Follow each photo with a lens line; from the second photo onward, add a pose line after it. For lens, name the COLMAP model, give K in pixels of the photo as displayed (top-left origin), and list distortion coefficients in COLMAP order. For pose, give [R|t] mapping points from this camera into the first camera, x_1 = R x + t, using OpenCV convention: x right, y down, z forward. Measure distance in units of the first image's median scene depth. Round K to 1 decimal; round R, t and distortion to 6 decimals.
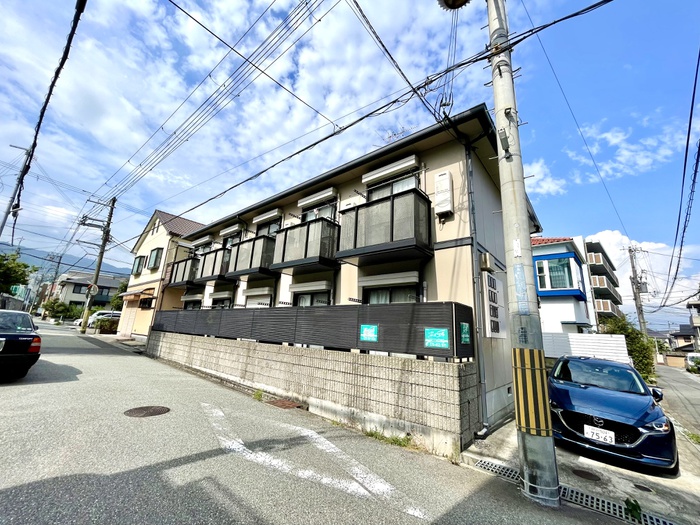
lens RADIAL K [[285.0, 0, 350.0], [0, 285.0, 262.5], [0, 0, 1]] dist [0.000668, -0.000542]
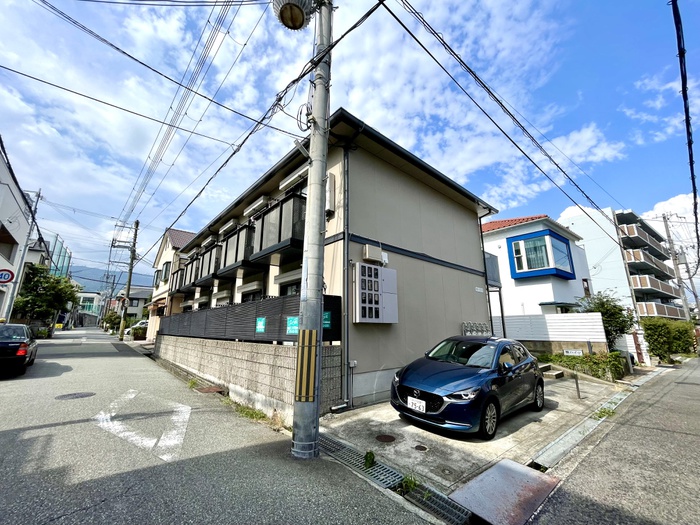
lens RADIAL K [[286.6, 0, 352.7], [0, 286.6, 263.4], [0, 0, 1]] dist [0.001342, -0.000317]
pose [[0.987941, -0.085415, -0.129136, 0.205475], [0.087590, 0.996093, 0.011247, 0.006965], [0.127671, -0.022423, 0.991563, -0.028791]]
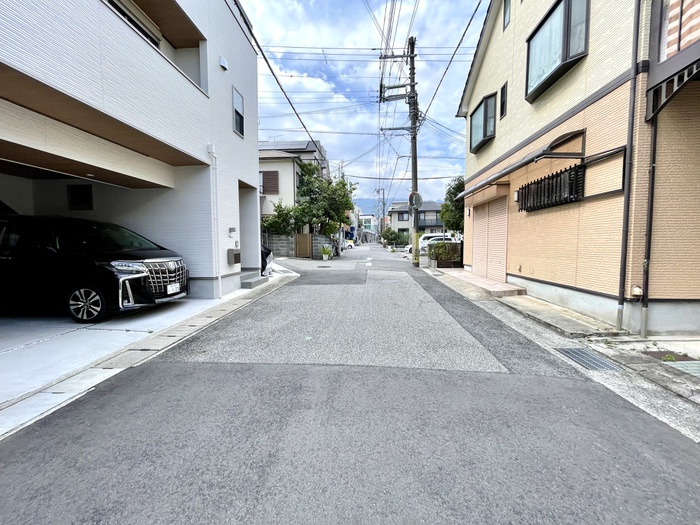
lens RADIAL K [[285.0, 0, 350.0], [0, 285.0, 262.5], [0, 0, 1]] dist [0.000668, -0.000542]
pose [[0.579419, -0.005244, -0.815013, -0.594802], [0.233870, 0.958997, 0.160095, 0.117039], [0.780755, -0.283369, 0.556887, 0.627045]]
